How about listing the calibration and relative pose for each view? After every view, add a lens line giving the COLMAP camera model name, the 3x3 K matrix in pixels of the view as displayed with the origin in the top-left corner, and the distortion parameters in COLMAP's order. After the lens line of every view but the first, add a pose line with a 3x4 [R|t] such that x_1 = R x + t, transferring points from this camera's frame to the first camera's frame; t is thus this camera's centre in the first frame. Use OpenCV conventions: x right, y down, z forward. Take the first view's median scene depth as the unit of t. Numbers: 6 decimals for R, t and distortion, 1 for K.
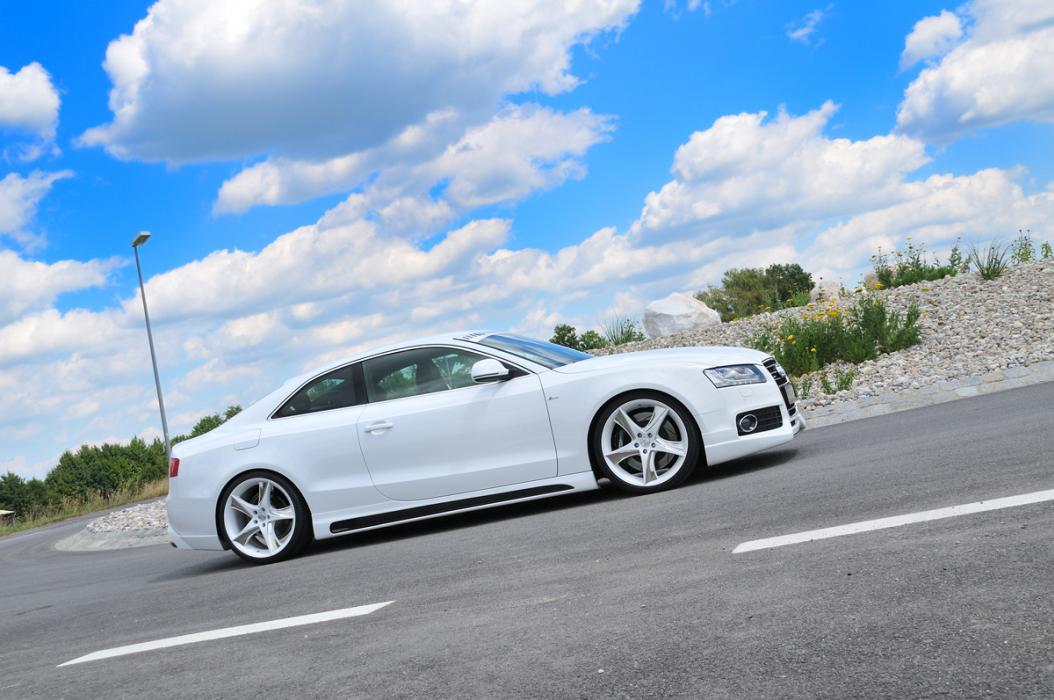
lens RADIAL K [[1363.7, 0, 527.0], [0, 1363.7, 350.0], [0, 0, 1]] dist [0.012535, 0.029495]
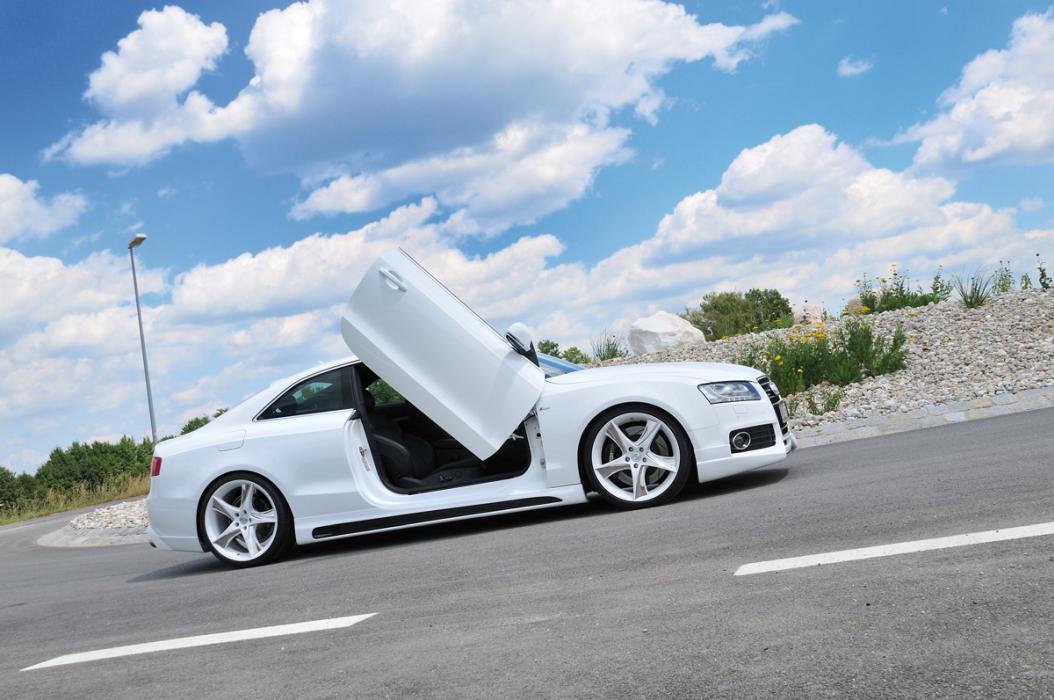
lens RADIAL K [[1320.4, 0, 527.0], [0, 1320.4, 350.0], [0, 0, 1]] dist [0.000149, 0.058371]
pose [[0.999329, 0.034383, 0.012644, -0.006333], [-0.034239, 0.999349, -0.011393, 0.004032], [-0.013028, 0.010953, 0.999855, 0.044506]]
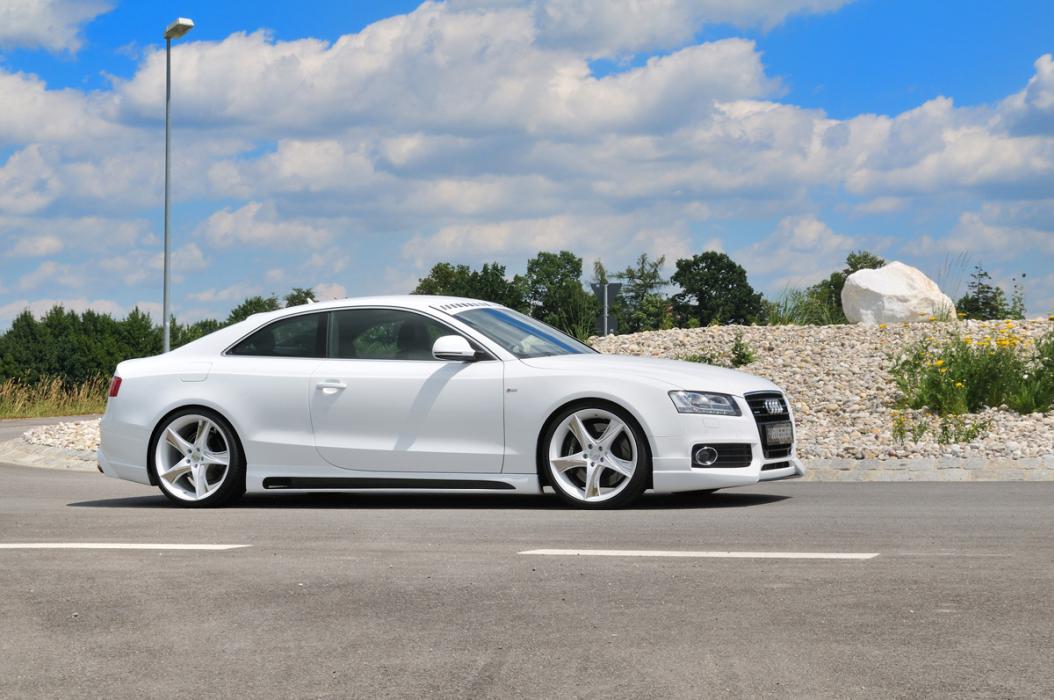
lens RADIAL K [[2461.6, 0, 527.0], [0, 2461.6, 350.0], [0, 0, 1]] dist [0.295985, -0.496311]
pose [[0.974671, 0.183876, -0.127307, 0.225633], [-0.178153, 0.982461, 0.055066, -0.081764], [0.135199, -0.030991, 0.990334, -0.630629]]
